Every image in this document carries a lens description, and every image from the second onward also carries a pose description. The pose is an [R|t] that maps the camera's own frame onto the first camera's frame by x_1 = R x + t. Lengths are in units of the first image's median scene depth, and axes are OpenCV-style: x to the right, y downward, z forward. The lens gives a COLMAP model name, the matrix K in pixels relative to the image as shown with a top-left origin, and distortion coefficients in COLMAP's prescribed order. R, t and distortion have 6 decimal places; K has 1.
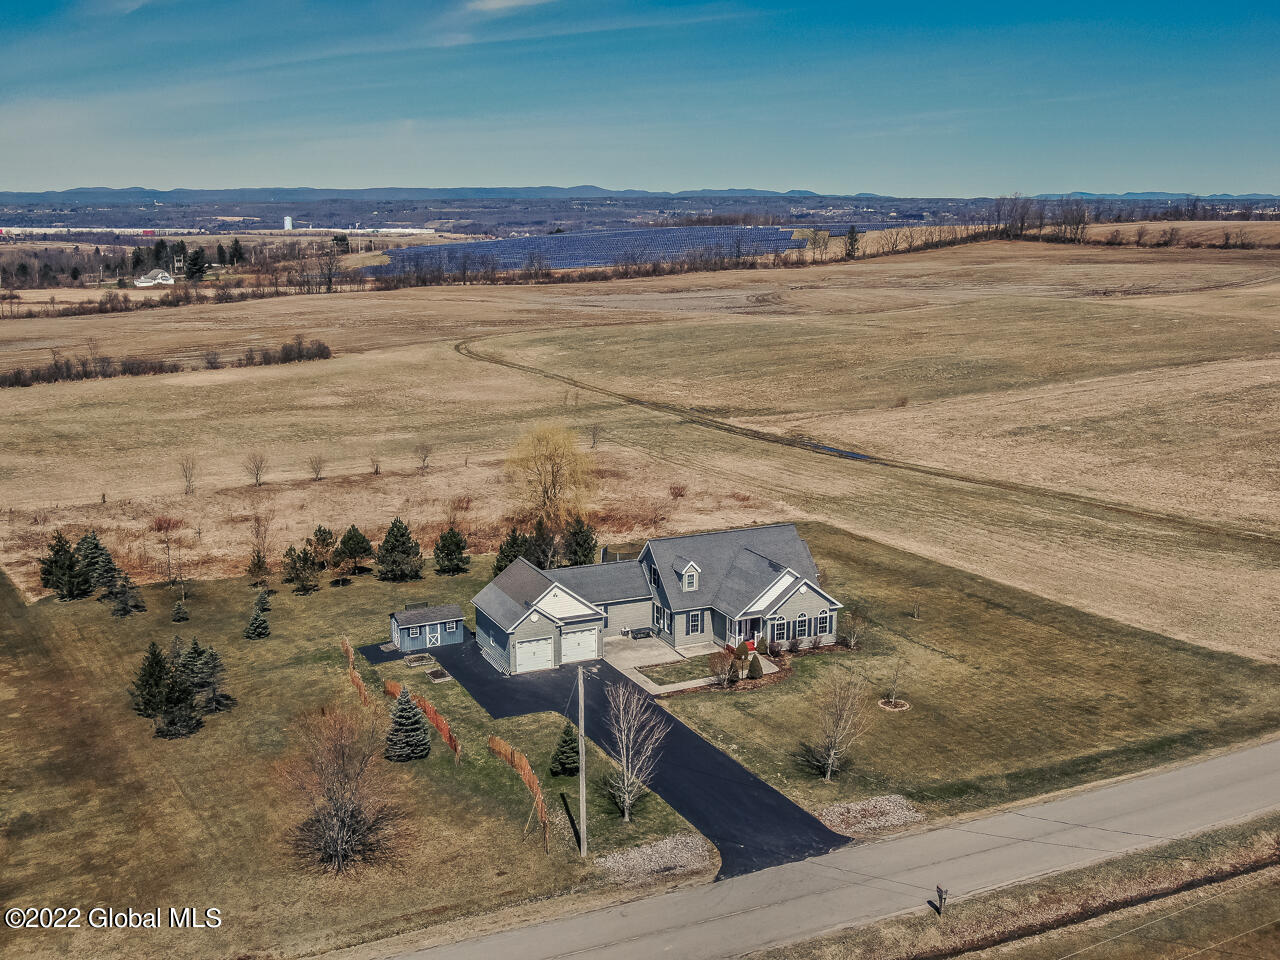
lens RADIAL K [[1305.9, 0, 640.0], [0, 1305.9, 480.0], [0, 0, 1]] dist [-0.019634, 0.017157]
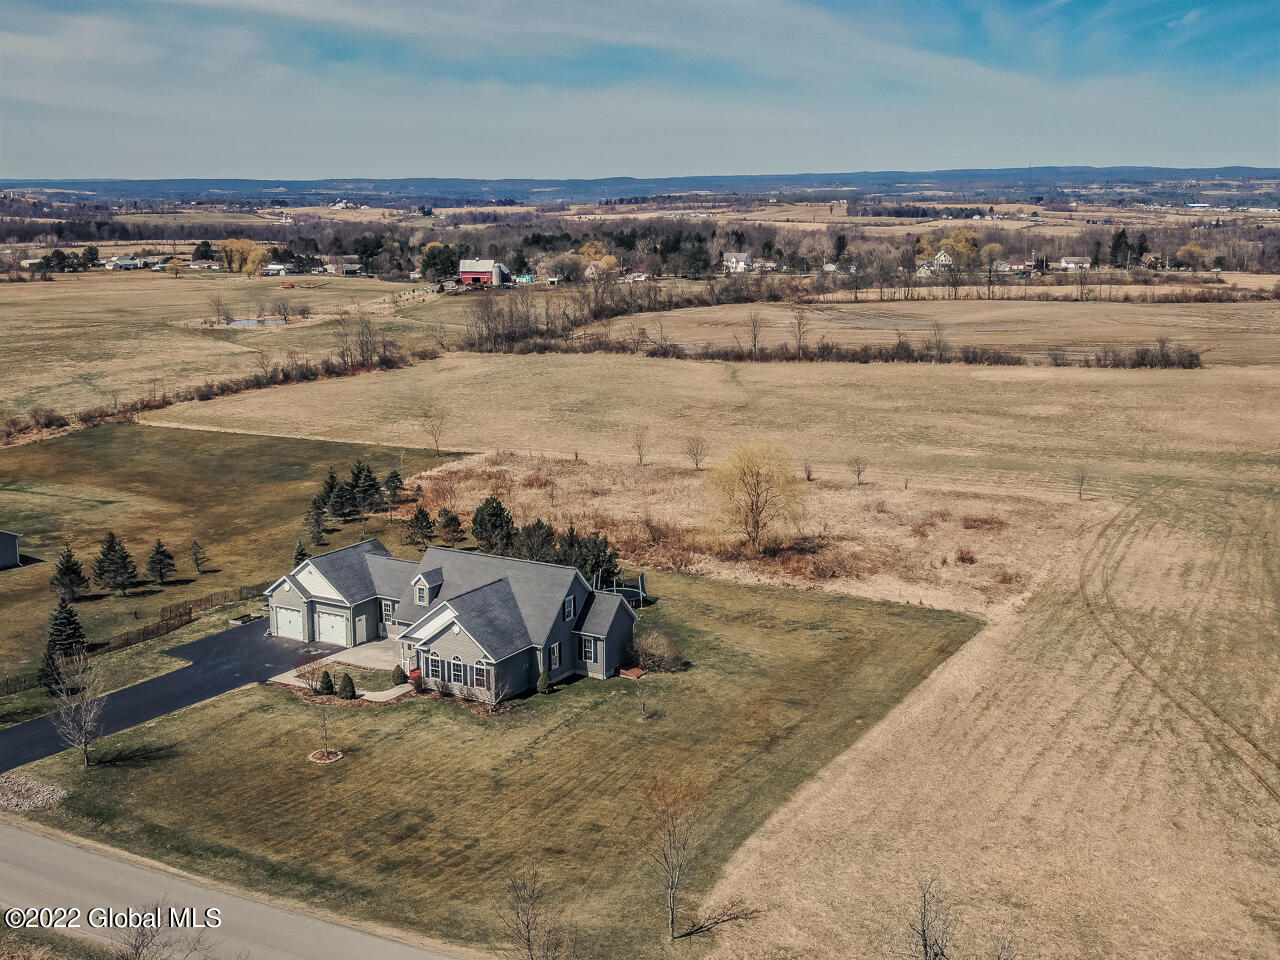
lens RADIAL K [[1469.1, 0, 640.0], [0, 1469.1, 480.0], [0, 0, 1]] dist [0.089082, -0.348012]
pose [[0.571738, 0.160979, -0.804489, 0.972367], [-0.166339, 0.982941, 0.078473, -0.113958], [0.803398, 0.088952, 0.588761, 0.493941]]
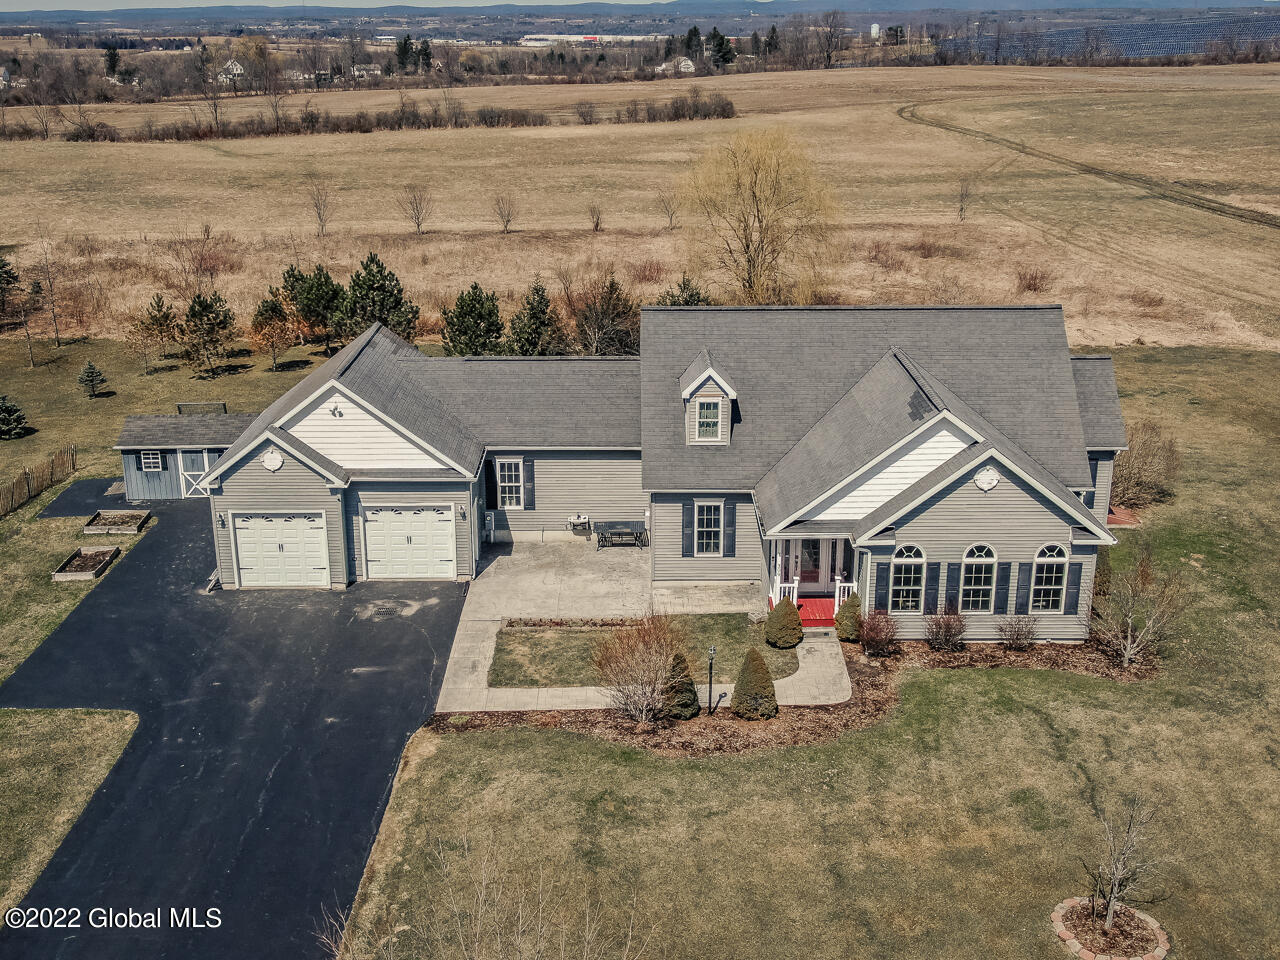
lens RADIAL K [[1377.2, 0, 640.0], [0, 1377.2, 480.0], [0, 0, 1]] dist [0.039556, -0.151815]
pose [[0.911213, 0.129429, -0.391074, 0.181403], [-0.083008, 0.987575, 0.133434, 0.042589], [0.403485, -0.089124, 0.910635, 0.622093]]
